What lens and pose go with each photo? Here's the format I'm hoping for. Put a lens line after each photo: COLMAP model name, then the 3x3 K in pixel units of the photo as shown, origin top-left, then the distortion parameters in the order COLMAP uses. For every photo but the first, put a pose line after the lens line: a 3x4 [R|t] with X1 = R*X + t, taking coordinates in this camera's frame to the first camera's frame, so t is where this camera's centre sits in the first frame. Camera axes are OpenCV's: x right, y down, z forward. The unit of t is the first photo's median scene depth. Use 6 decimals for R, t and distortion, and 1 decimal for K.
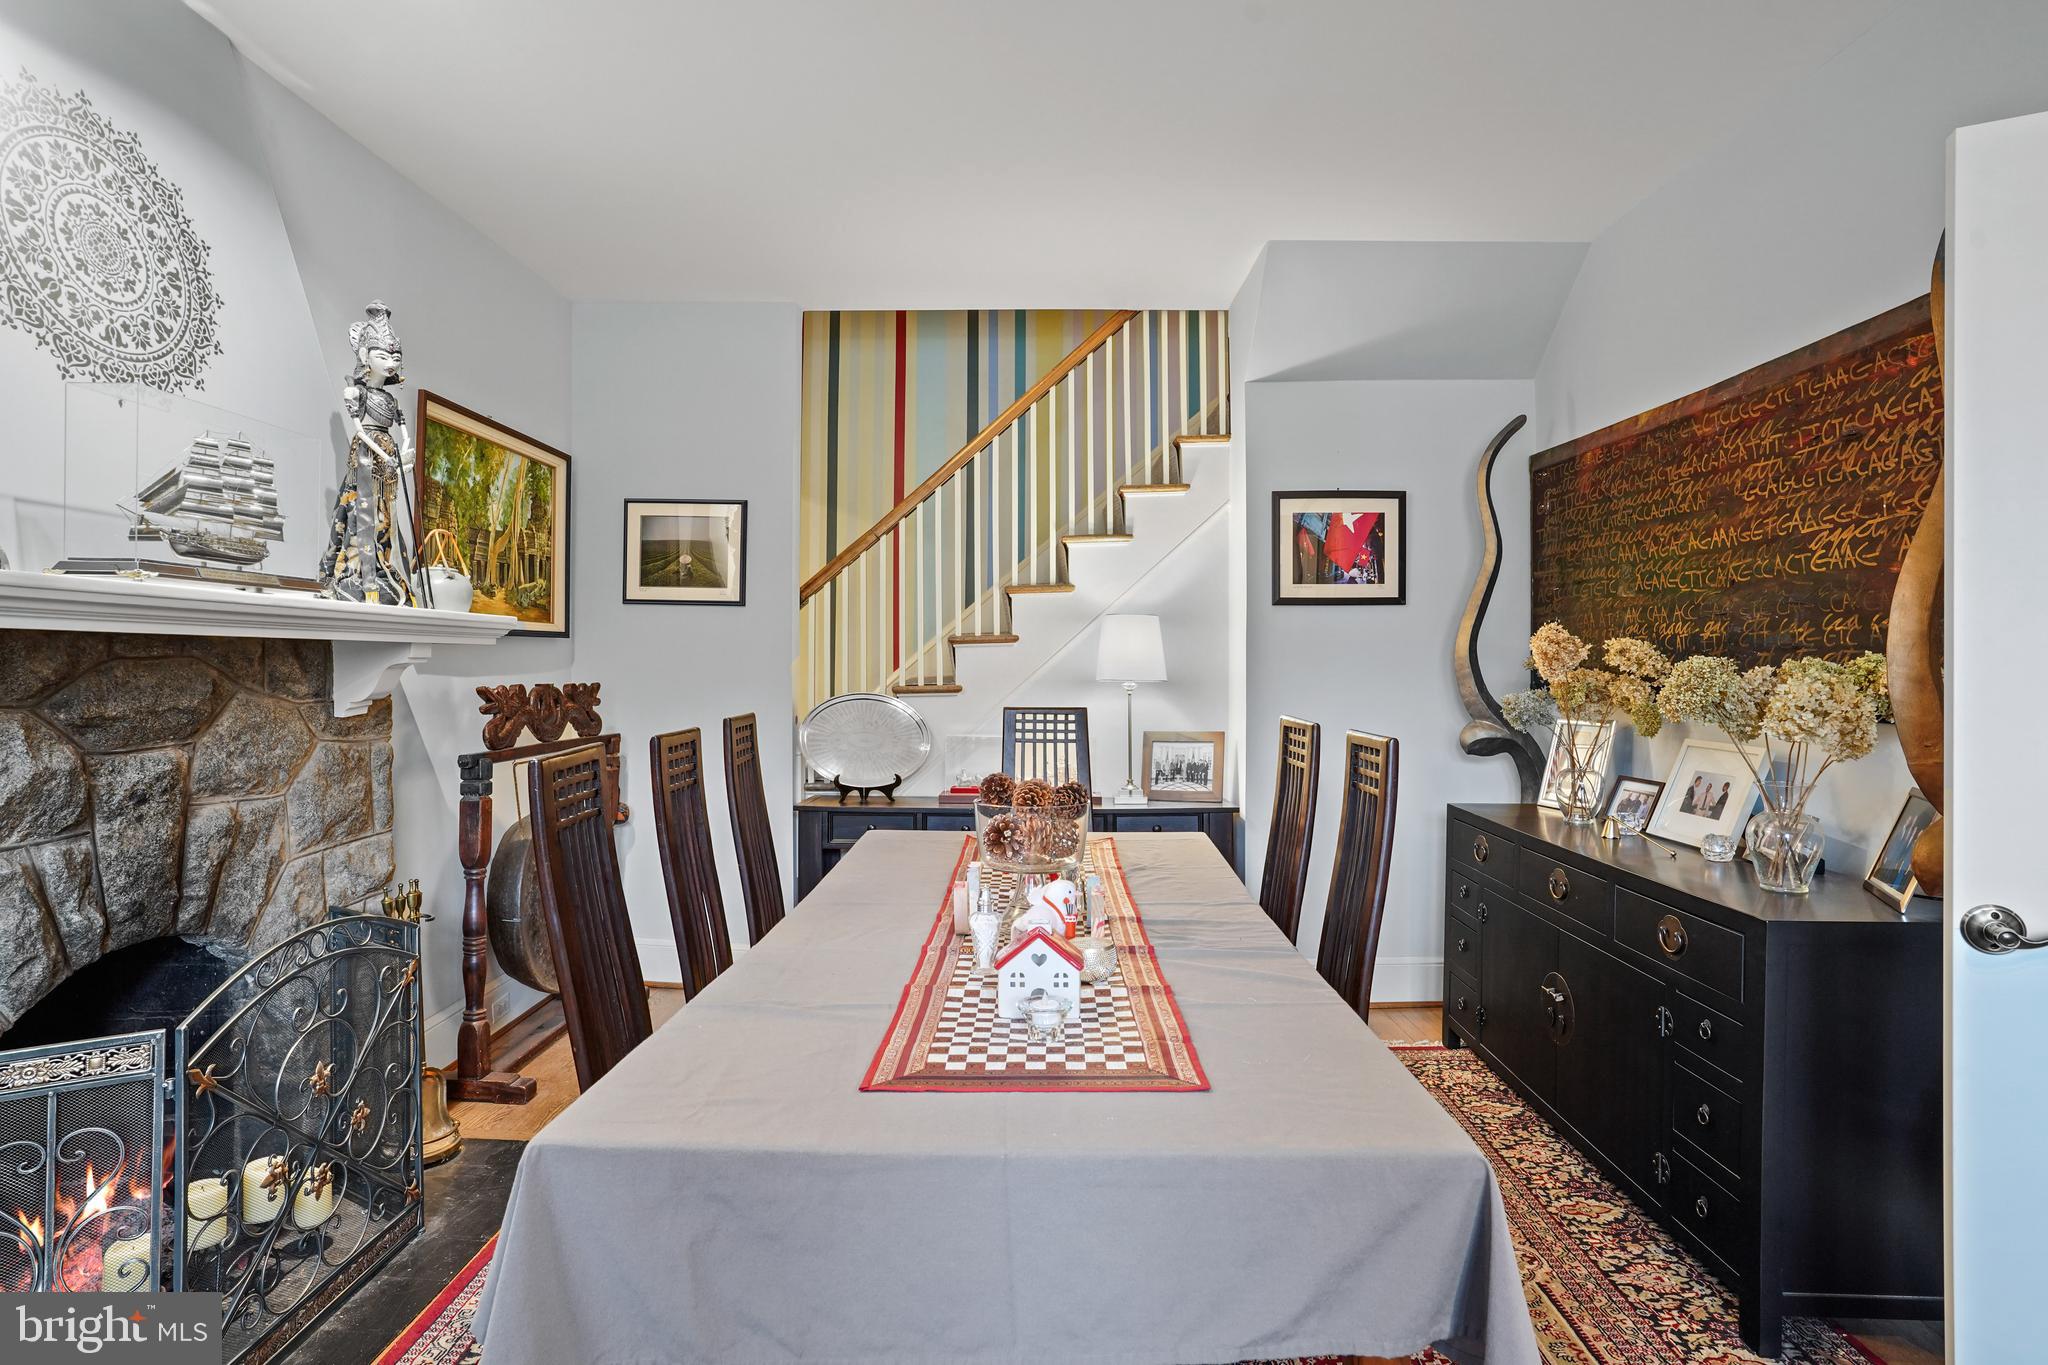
lens RADIAL K [[1084.1, 0, 1023.1], [0, 1084.1, 676.4], [0, 0, 1]] dist [-0.069787, 0.041634]
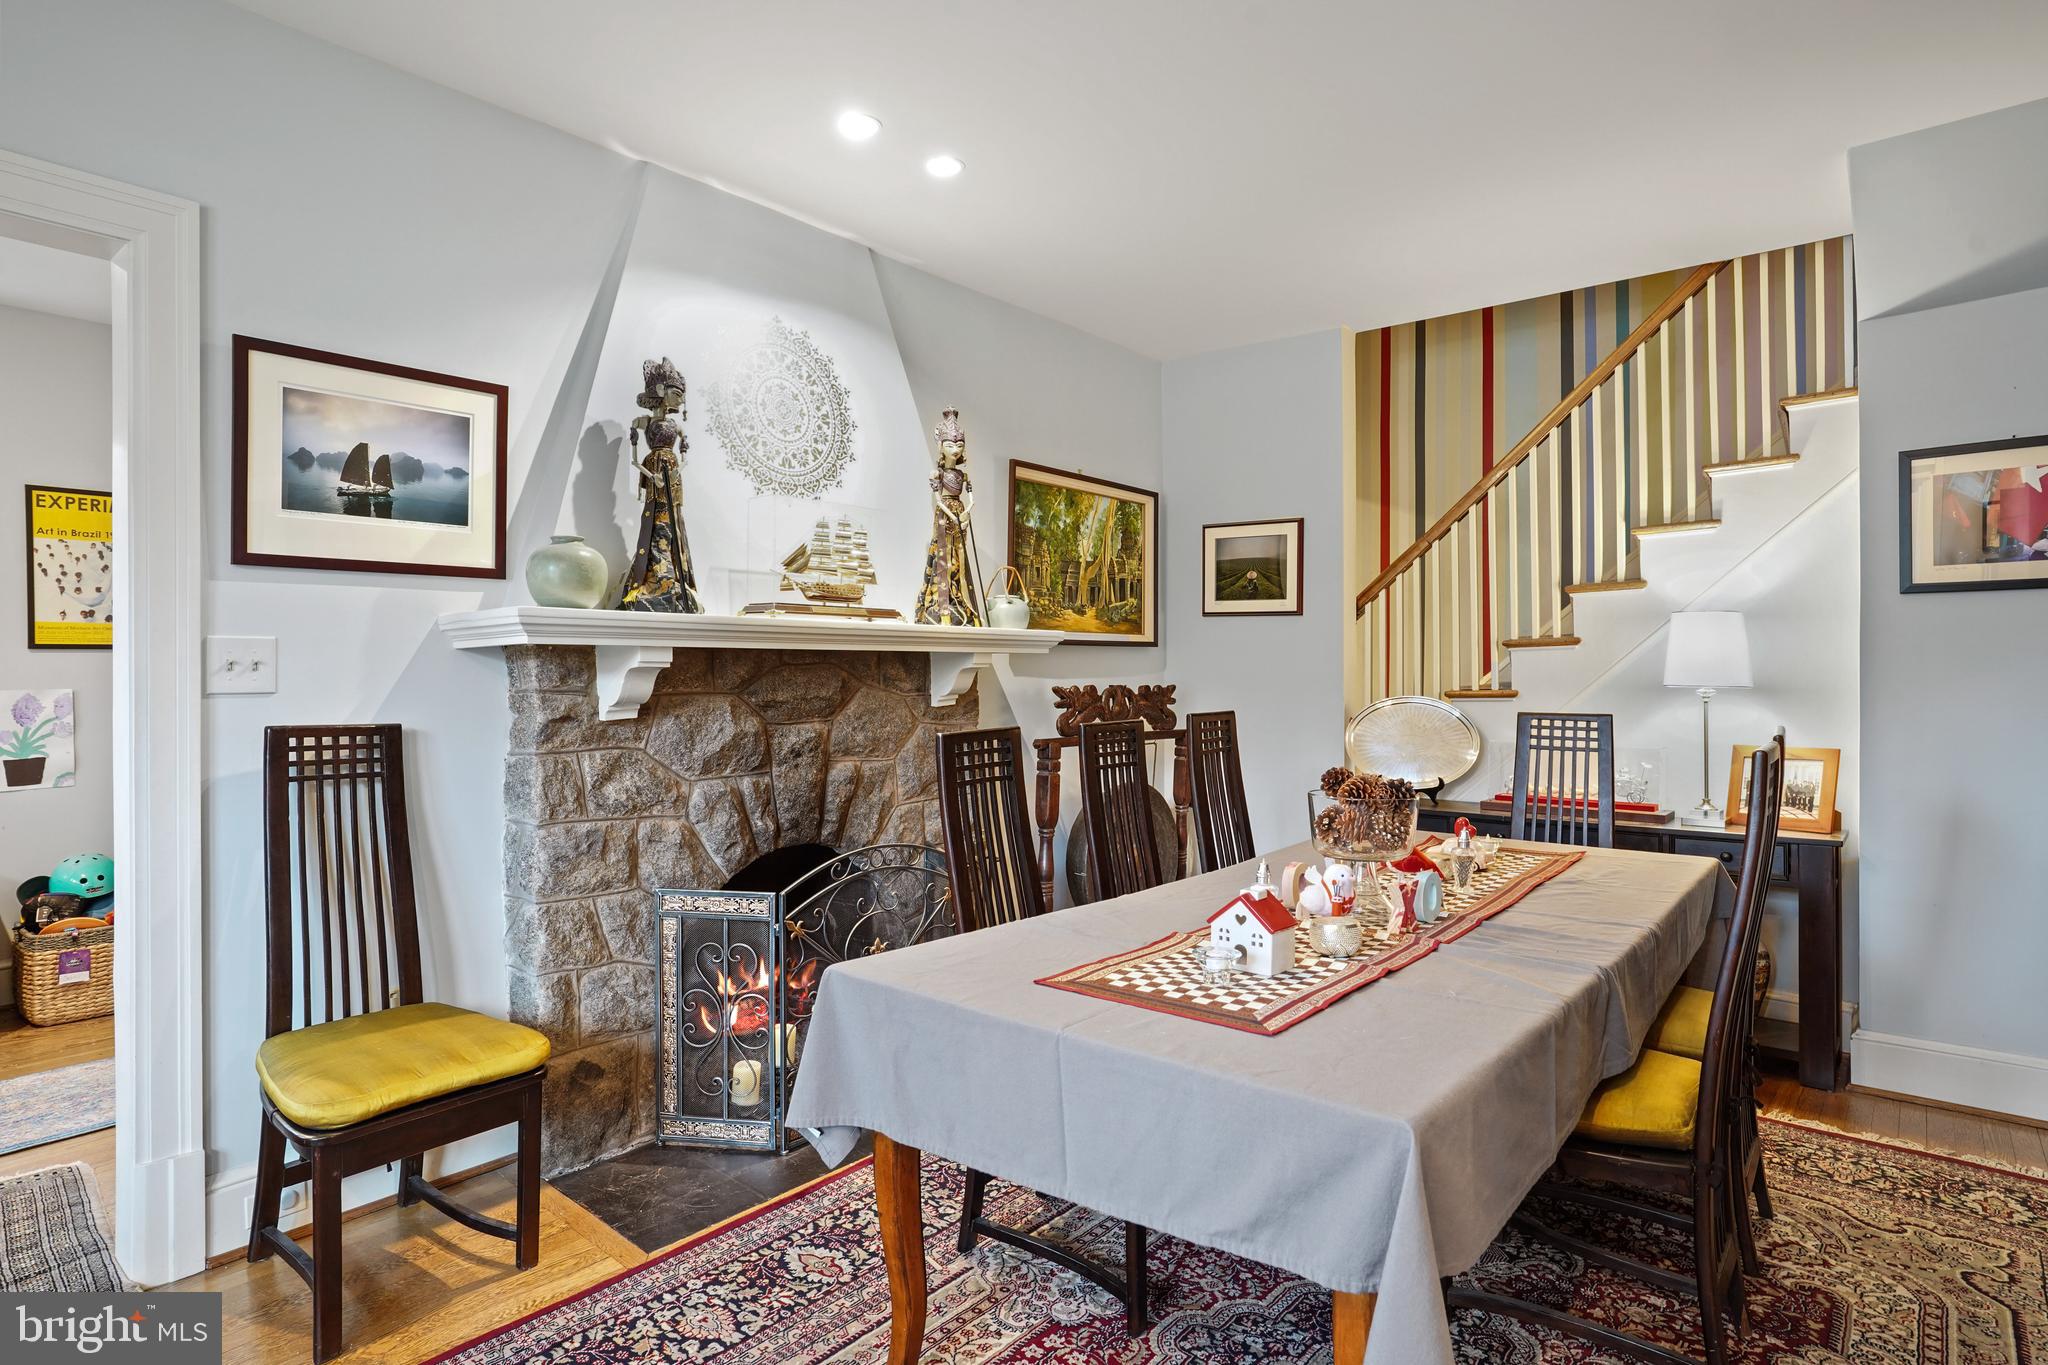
lens RADIAL K [[1081.3, 0, 1024.0], [0, 1081.3, 682.5], [0, 0, 1]] dist [-0.084180, 0.057808]
pose [[0.774723, 0.005173, -0.632280, 0.275631], [-0.005763, 0.999983, 0.001120, 0.003722], [0.632275, 0.002777, 0.774739, -0.020368]]
